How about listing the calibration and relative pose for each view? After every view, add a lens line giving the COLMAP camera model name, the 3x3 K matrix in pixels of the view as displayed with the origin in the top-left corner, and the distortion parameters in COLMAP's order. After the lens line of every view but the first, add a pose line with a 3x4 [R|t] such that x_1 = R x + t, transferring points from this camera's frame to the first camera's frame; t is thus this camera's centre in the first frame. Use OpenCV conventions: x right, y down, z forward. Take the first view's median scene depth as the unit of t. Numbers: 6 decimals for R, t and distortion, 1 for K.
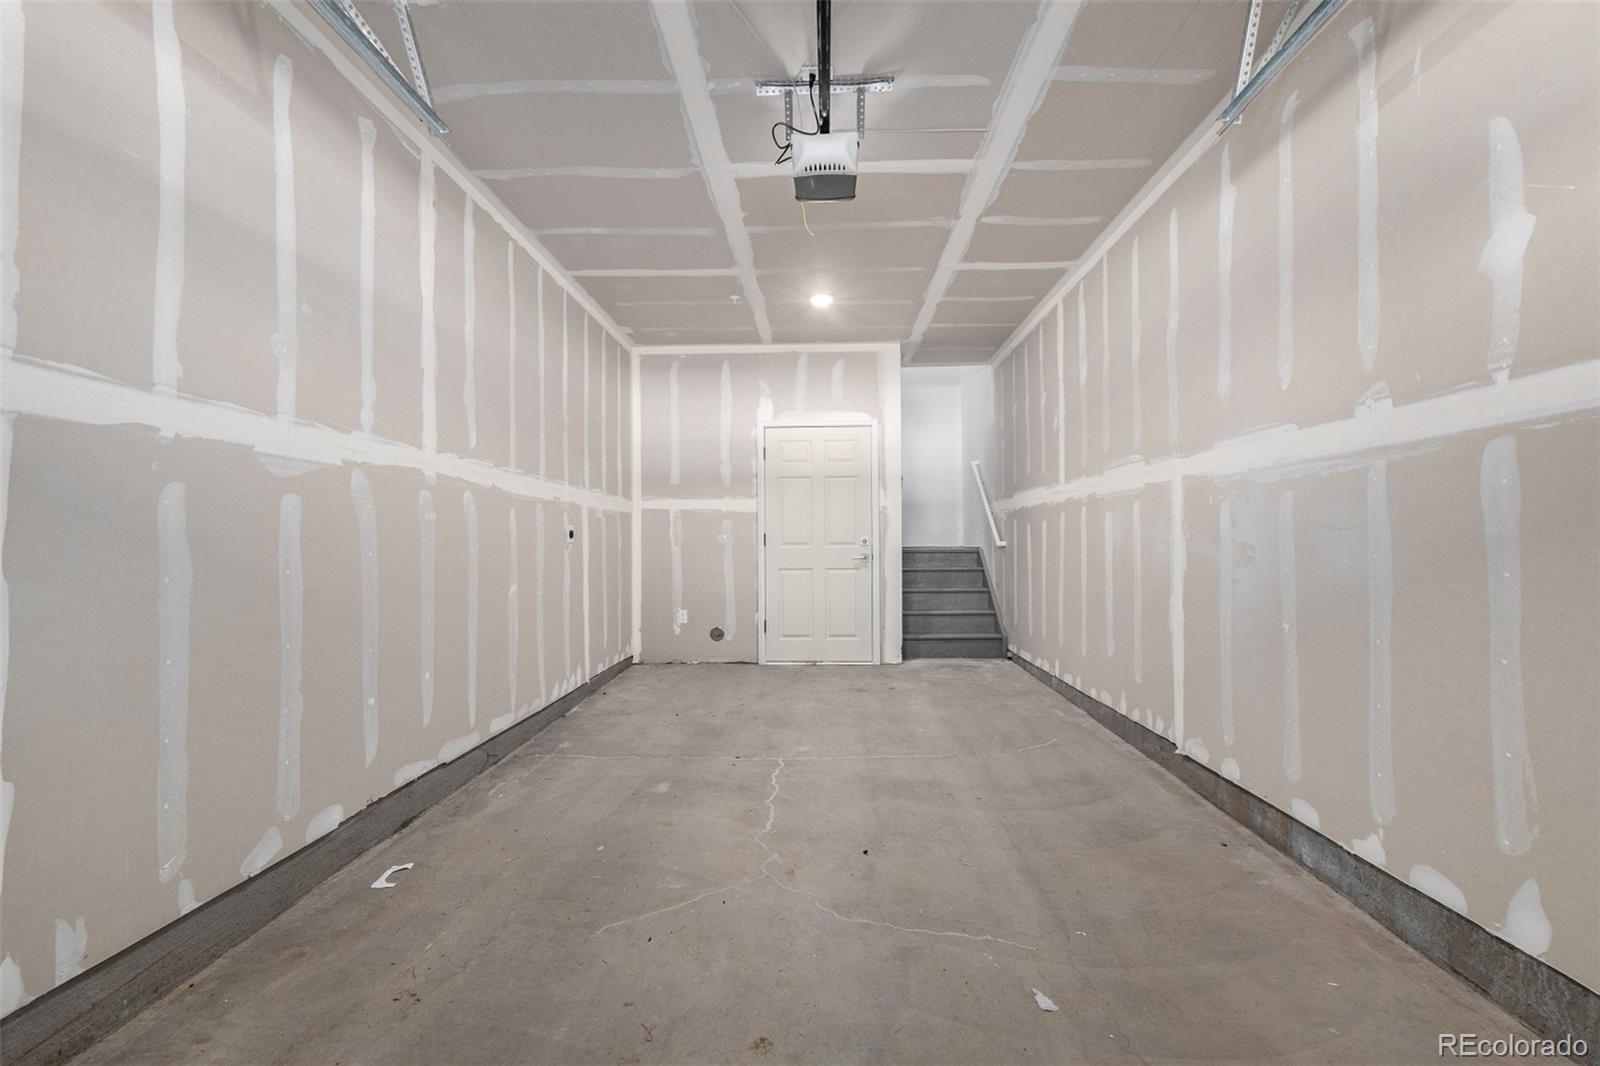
lens RADIAL K [[731.6, 0, 802.7], [0, 731.6, 537.1], [0, 0, 1]] dist [0.004596, -0.001153]
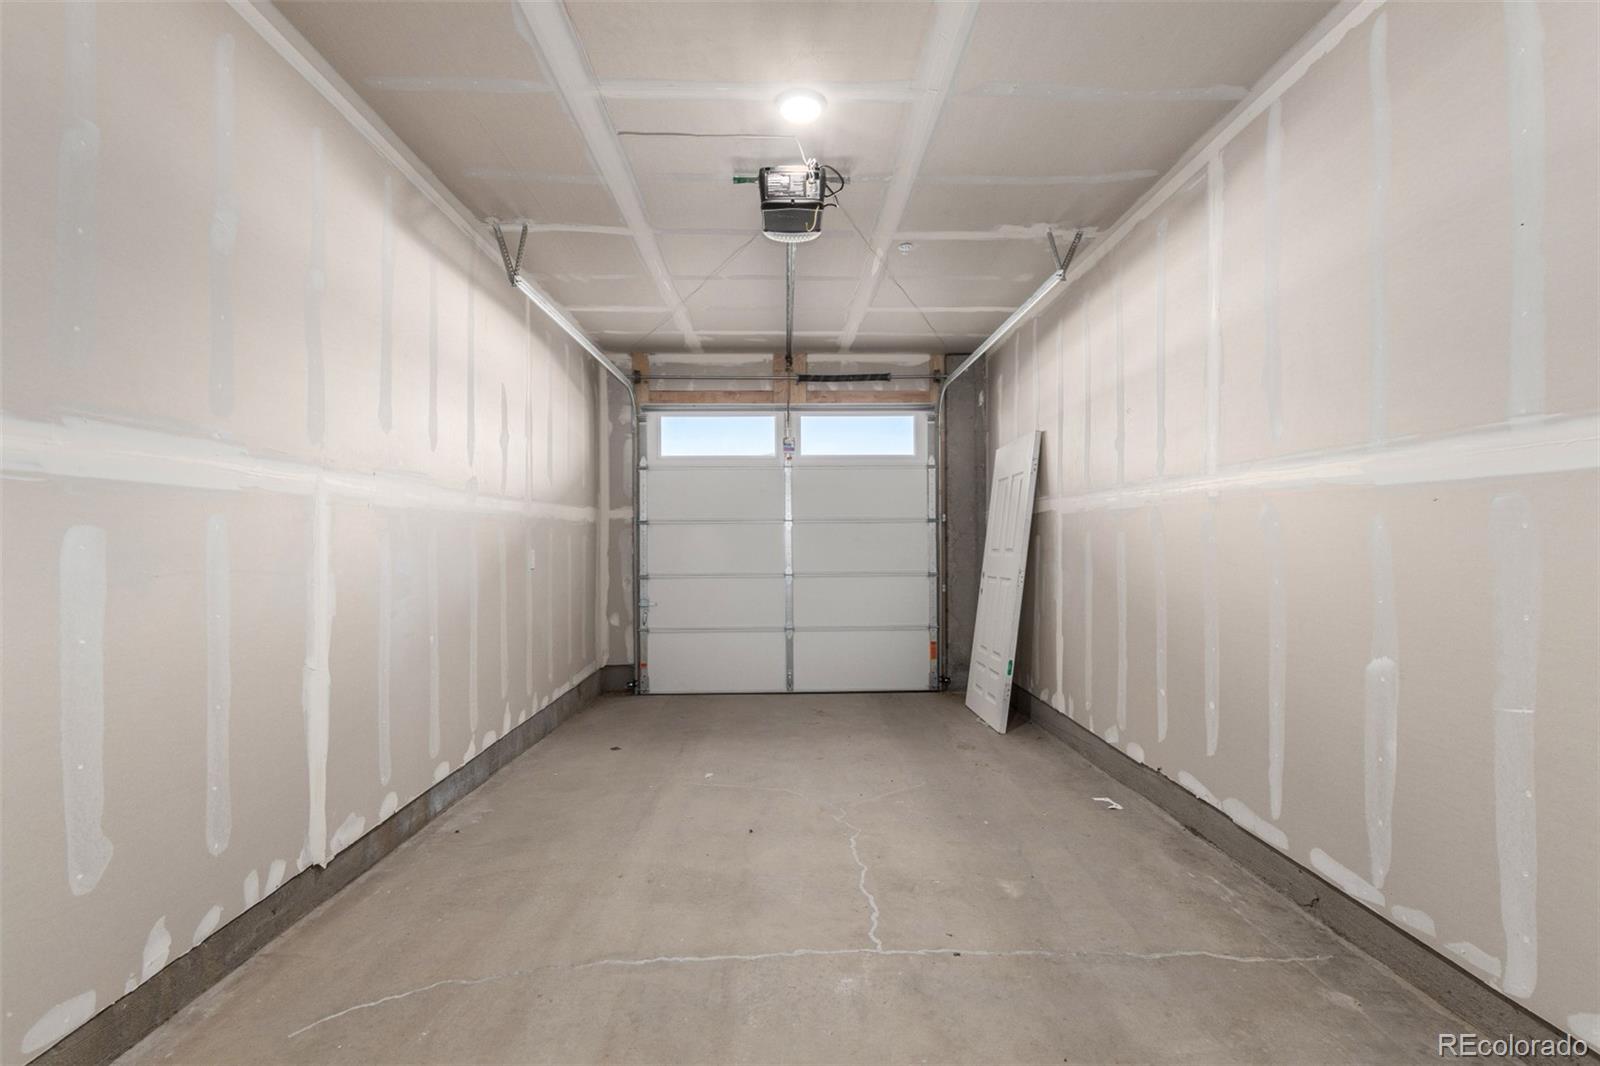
lens RADIAL K [[731.6, 0, 802.1], [0, 731.6, 537.9], [0, 0, 1]] dist [0.004596, -0.001153]
pose [[-0.998450, 0.010008, -0.054746, 0.075190], [0.010566, 0.999895, -0.009923, -0.027457], [0.054641, -0.010486, -0.998451, 1.948155]]
